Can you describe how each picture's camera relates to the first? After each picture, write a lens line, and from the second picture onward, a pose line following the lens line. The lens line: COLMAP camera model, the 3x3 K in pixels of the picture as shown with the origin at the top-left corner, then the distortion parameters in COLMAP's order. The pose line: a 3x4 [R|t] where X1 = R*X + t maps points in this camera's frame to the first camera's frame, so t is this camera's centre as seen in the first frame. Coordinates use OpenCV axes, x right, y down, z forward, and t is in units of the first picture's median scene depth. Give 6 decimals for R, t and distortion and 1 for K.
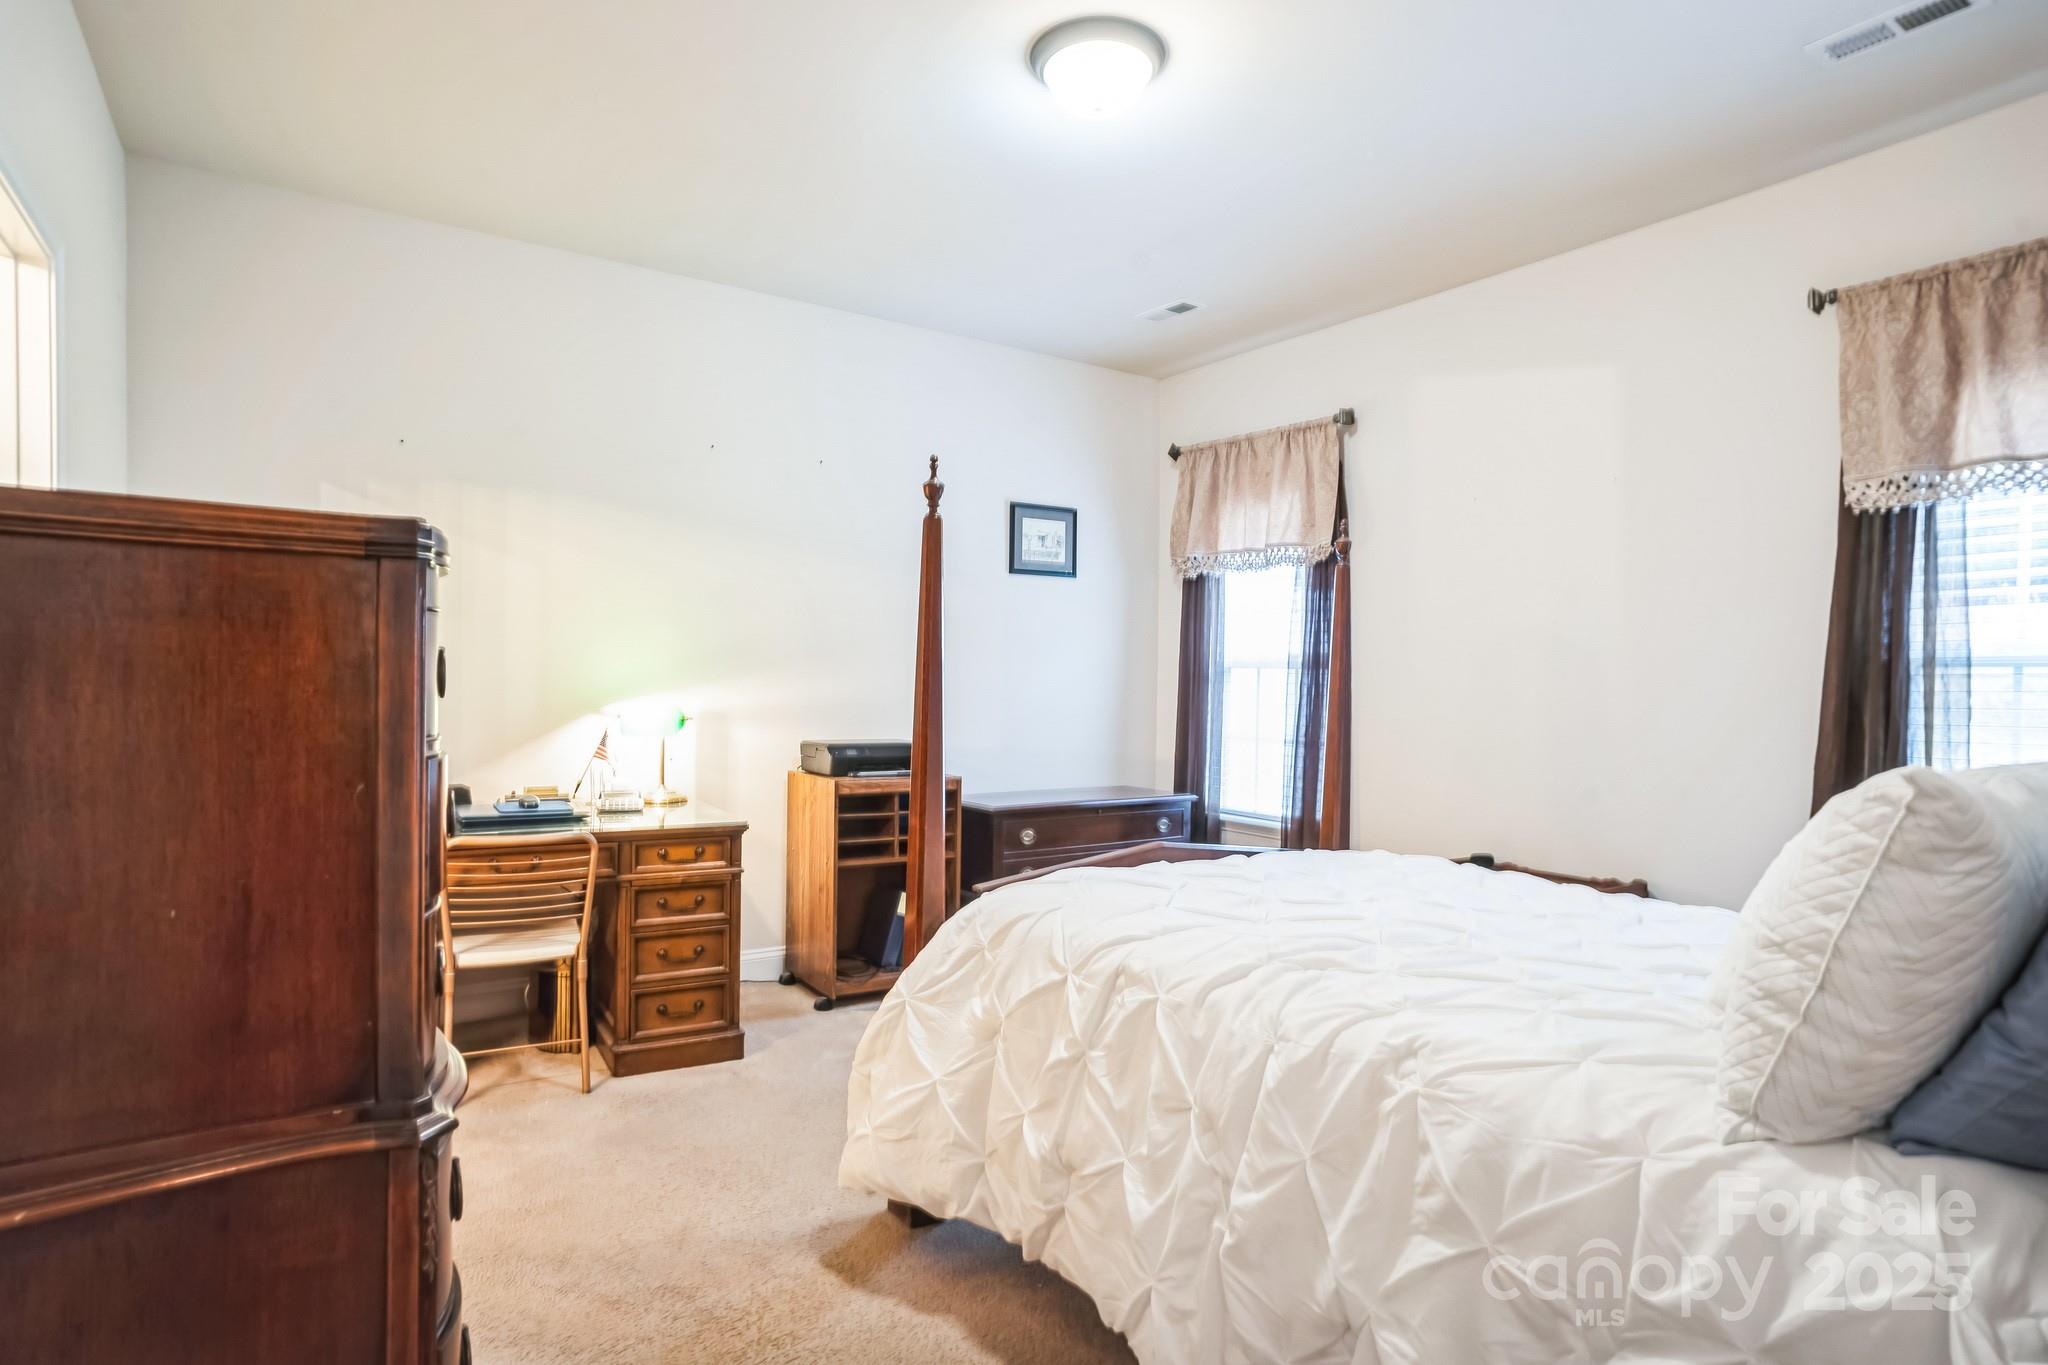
lens RADIAL K [[1089.7, 0, 1018.7], [0, 1089.7, 688.0], [0, 0, 1]] dist [-0.058292, 0.040377]
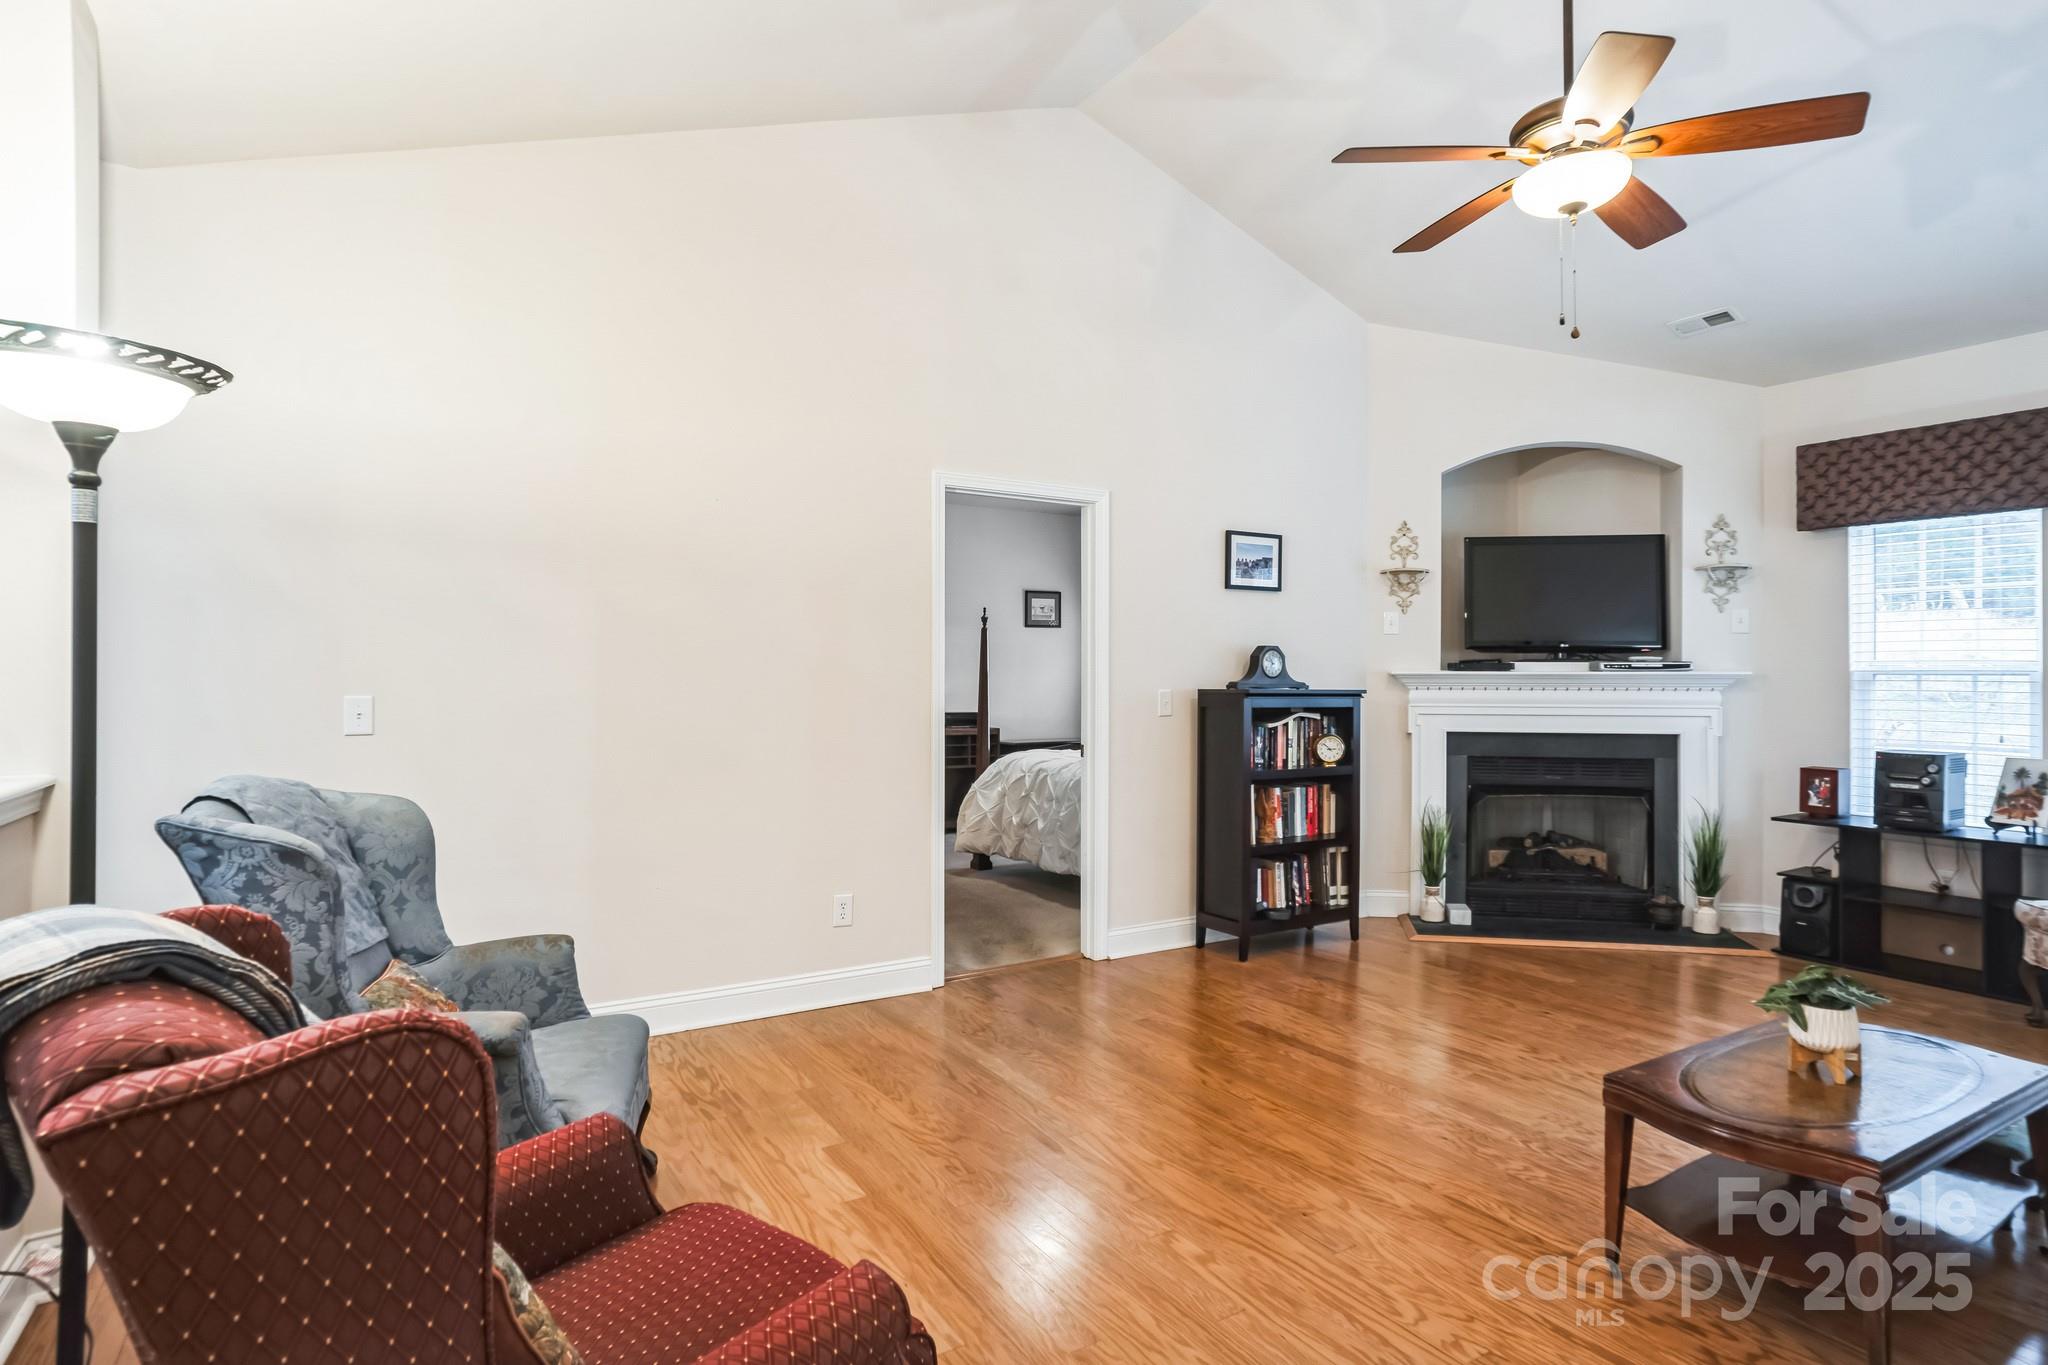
lens RADIAL K [[1089.7, 0, 1045.1], [0, 1089.7, 684.6], [0, 0, 1]] dist [-0.058292, 0.040377]
pose [[0.999565, -0.007952, -0.028413, 0.099802], [0.007956, 0.999968, 0.000023, -0.002347], [0.028412, -0.000249, 0.999596, -1.154189]]
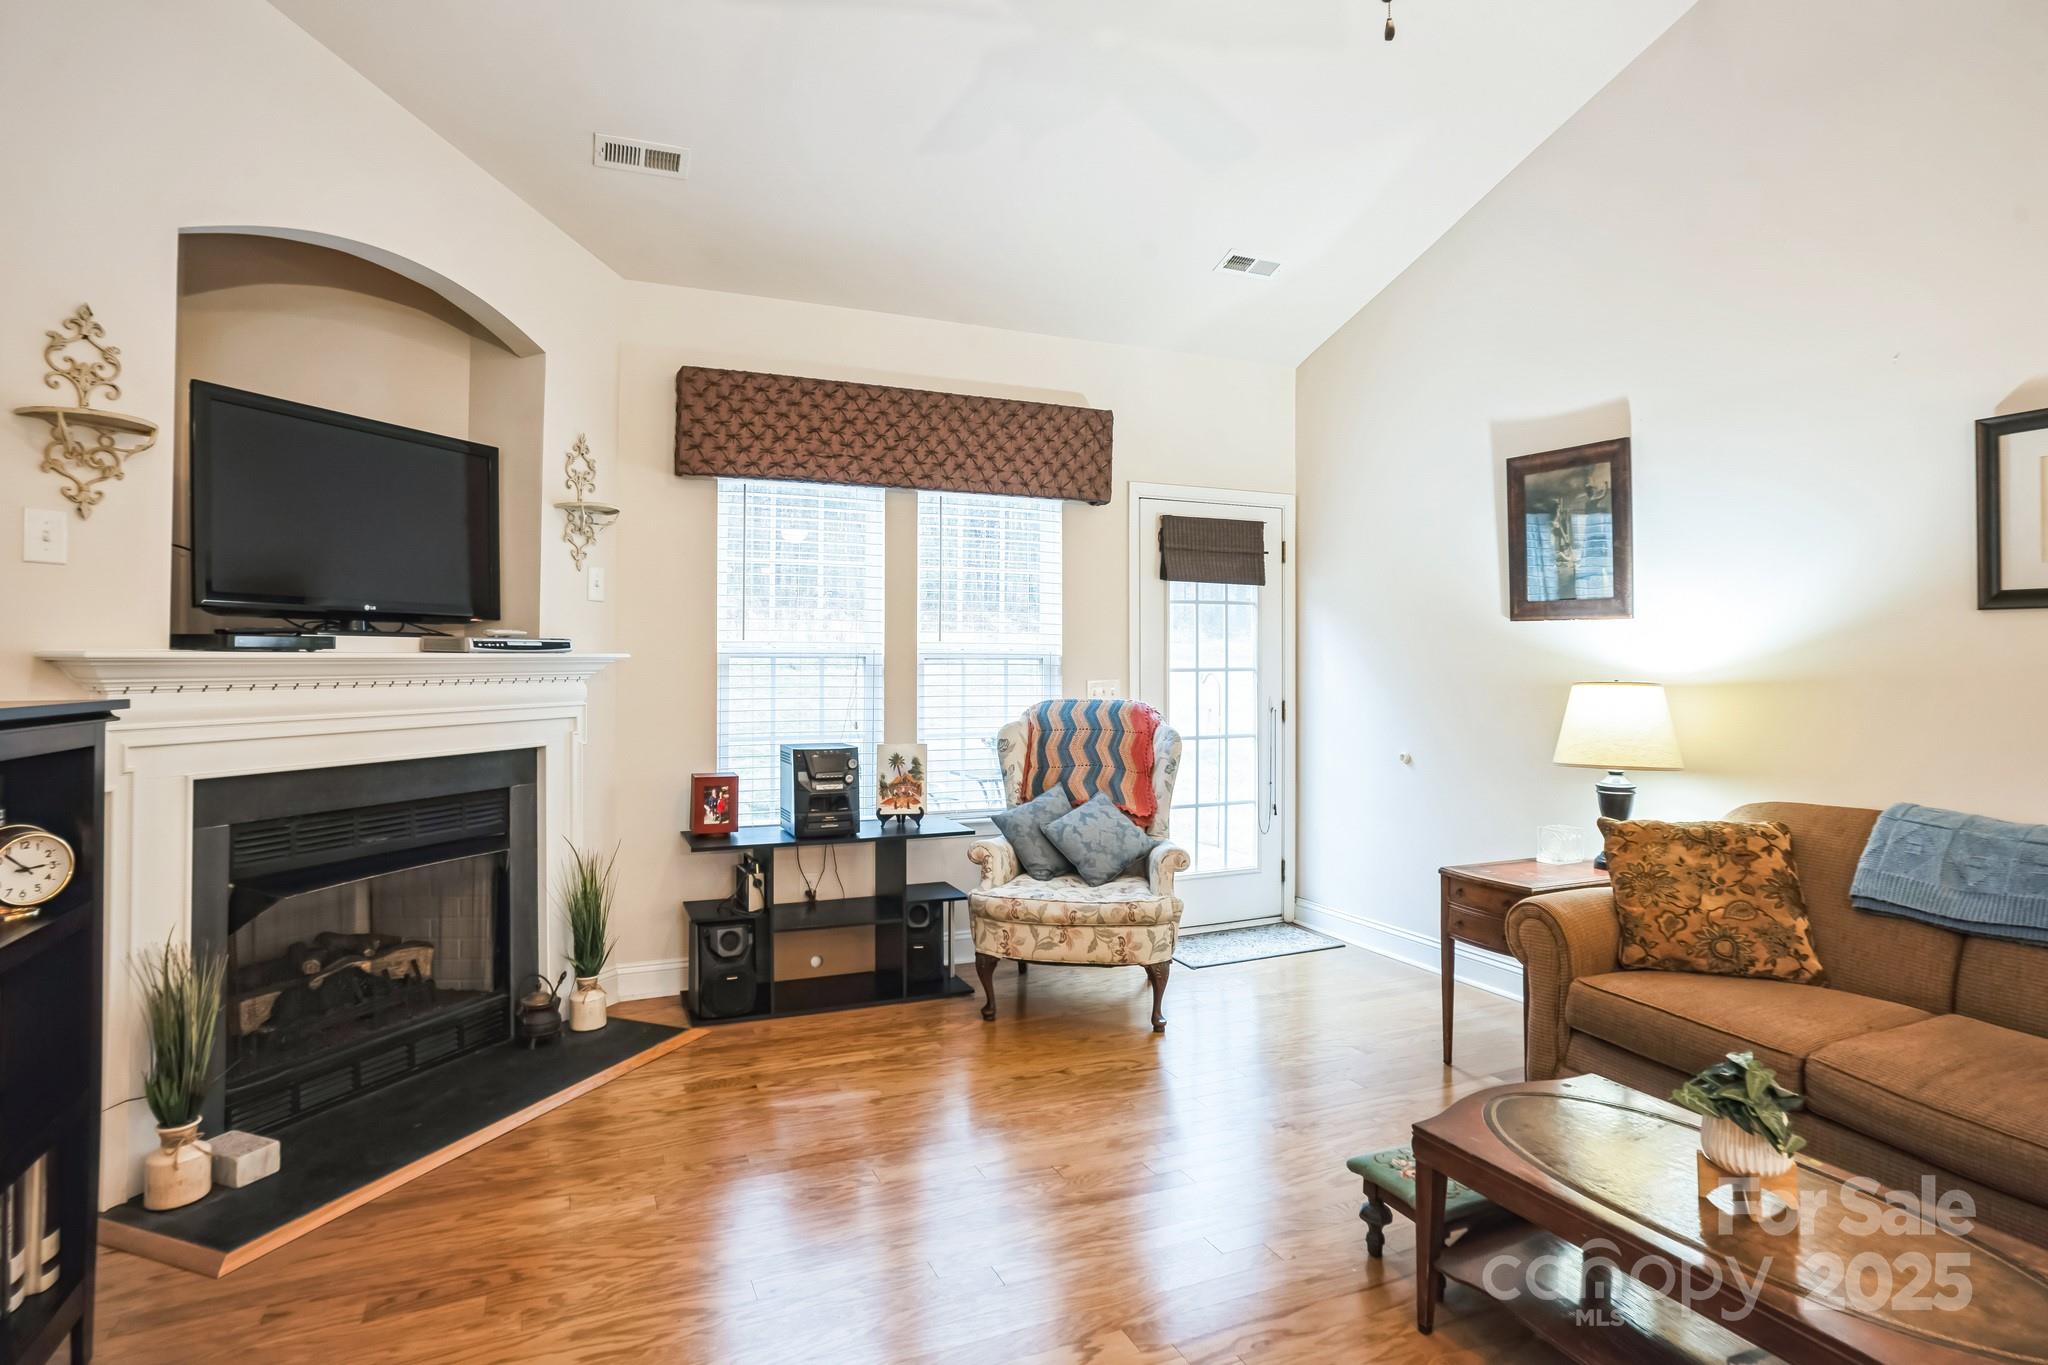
lens RADIAL K [[1089.7, 0, 1027.9], [0, 1089.7, 651.2], [0, 0, 1]] dist [-0.058292, 0.040377]
pose [[0.185916, -0.004103, 0.982557, 0.034533], [0.009680, 0.999950, 0.002344, -0.012476], [-0.982518, 0.009076, 0.185947, -0.366122]]
